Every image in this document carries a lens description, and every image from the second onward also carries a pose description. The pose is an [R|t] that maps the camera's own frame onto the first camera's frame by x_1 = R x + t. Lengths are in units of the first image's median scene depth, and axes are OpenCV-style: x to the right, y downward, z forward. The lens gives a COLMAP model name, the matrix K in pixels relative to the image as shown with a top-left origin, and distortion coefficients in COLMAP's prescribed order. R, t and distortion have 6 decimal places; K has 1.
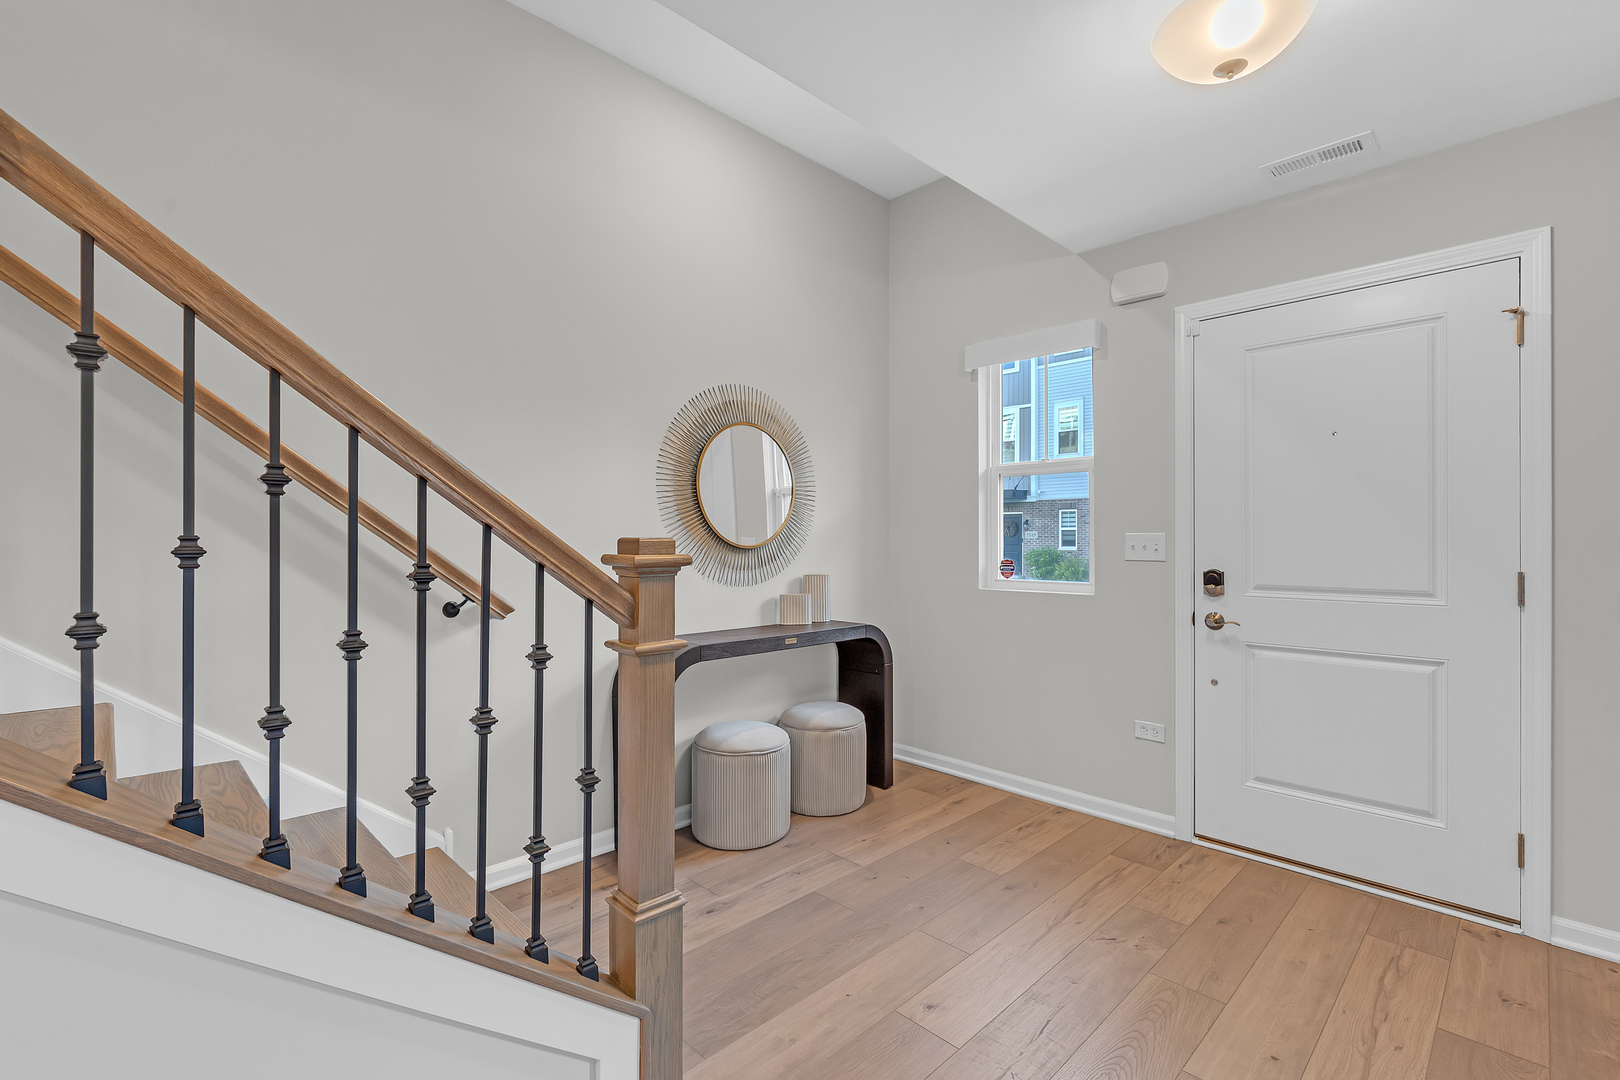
lens RADIAL K [[721.8, 0, 806.9], [0, 721.8, 533.7], [0, 0, 1]] dist [0.000163, 0.000107]
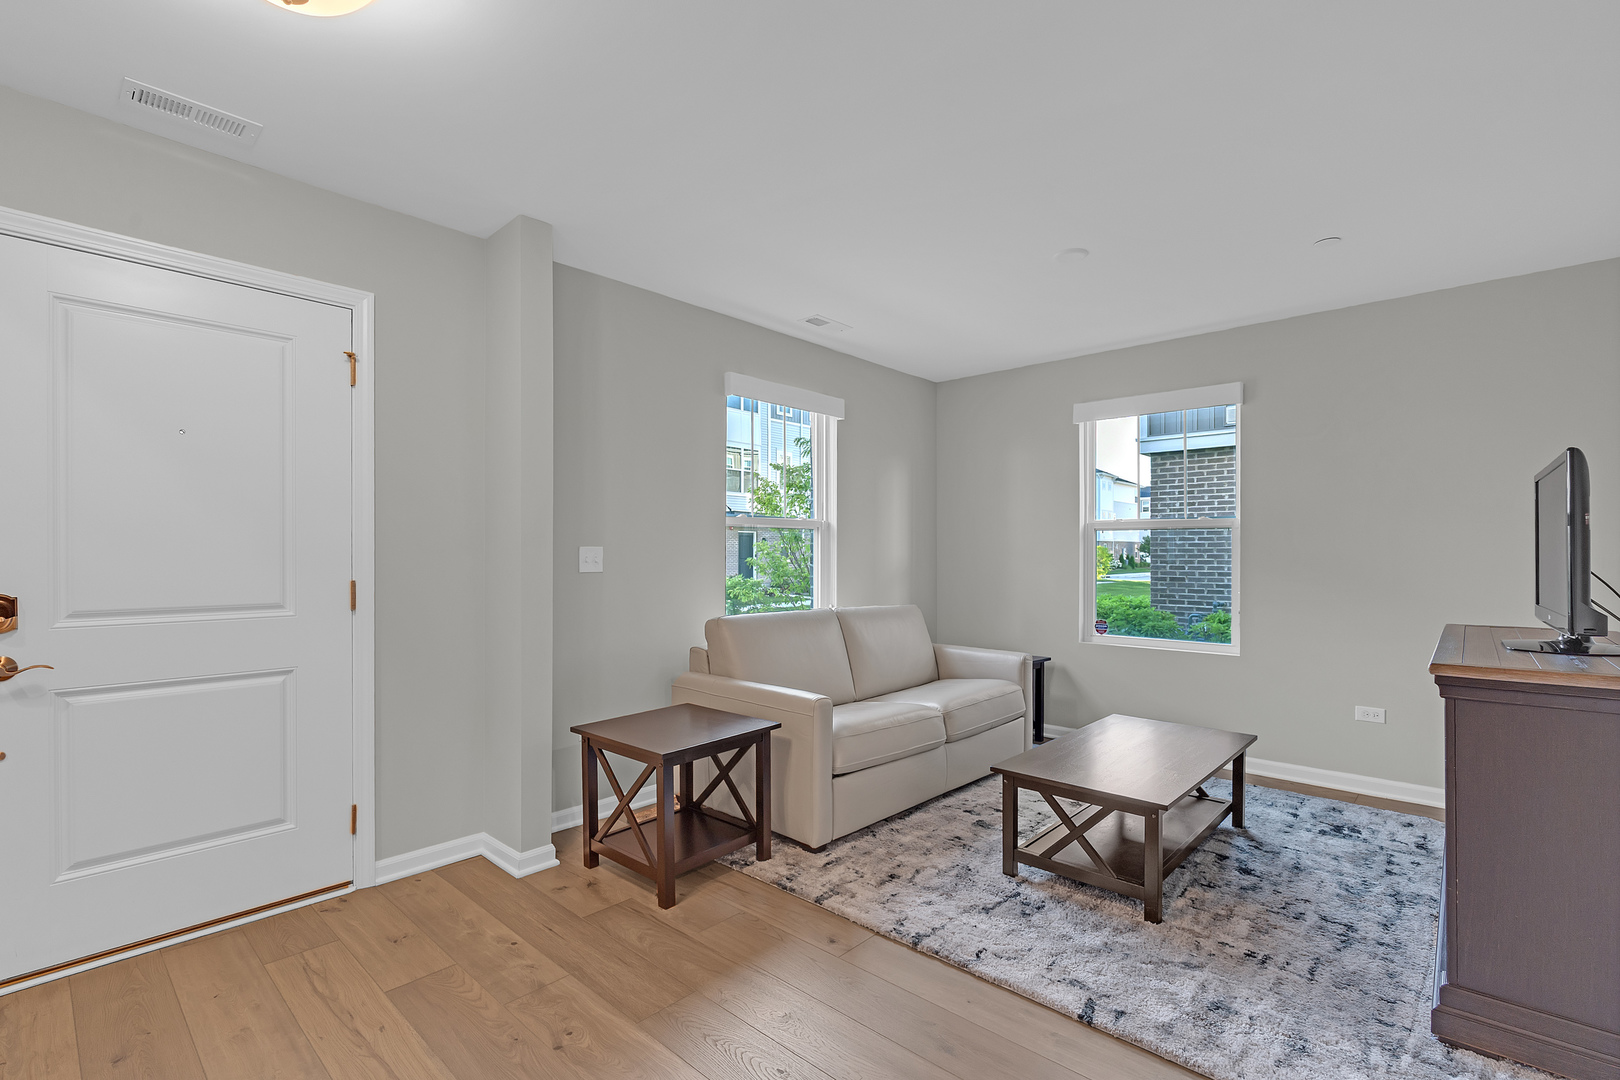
lens RADIAL K [[721.8, 0, 808.2], [0, 721.8, 551.6], [0, 0, 1]] dist [0.000163, 0.000107]
pose [[-0.047682, 0.004881, 0.998851, -0.217571], [-0.010428, 0.999931, -0.005384, 0.004609], [-0.998808, -0.010673, -0.047628, 0.331286]]
